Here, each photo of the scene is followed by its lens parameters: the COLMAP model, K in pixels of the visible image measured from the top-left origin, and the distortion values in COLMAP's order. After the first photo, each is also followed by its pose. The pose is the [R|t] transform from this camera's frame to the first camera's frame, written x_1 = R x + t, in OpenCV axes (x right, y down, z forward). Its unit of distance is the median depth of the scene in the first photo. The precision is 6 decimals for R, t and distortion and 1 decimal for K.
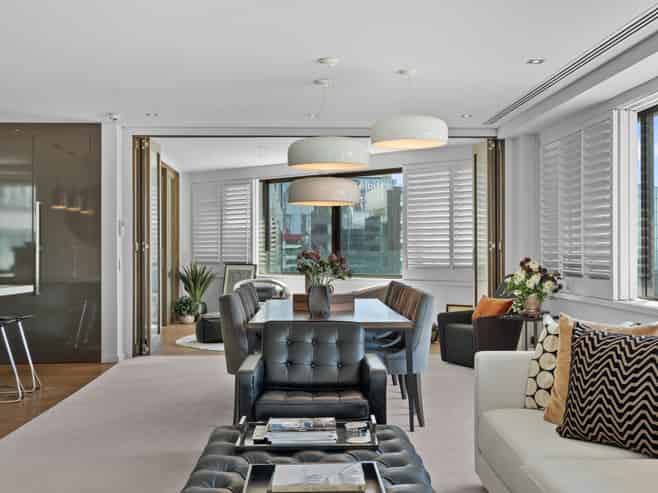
lens RADIAL K [[747.7, 0, 329.0], [0, 747.7, 247.6], [0, 0, 1]] dist [0.004190, 0.000000]
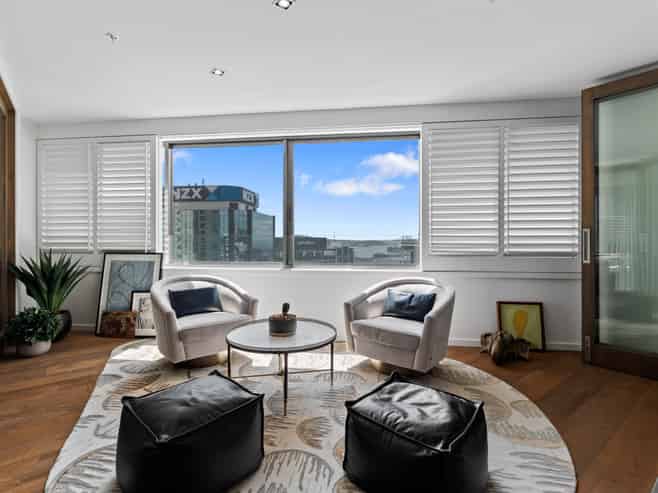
lens RADIAL K [[323.7, 0, 329.2], [0, 323.7, 244.2], [0, 0, 1]] dist [-0.000191, 0.000261]
pose [[0.824950, 0.003639, 0.565193, -0.139557], [-0.005514, 0.999983, 0.001610, 0.012462], [-0.565178, -0.004445, 0.824957, 0.643454]]
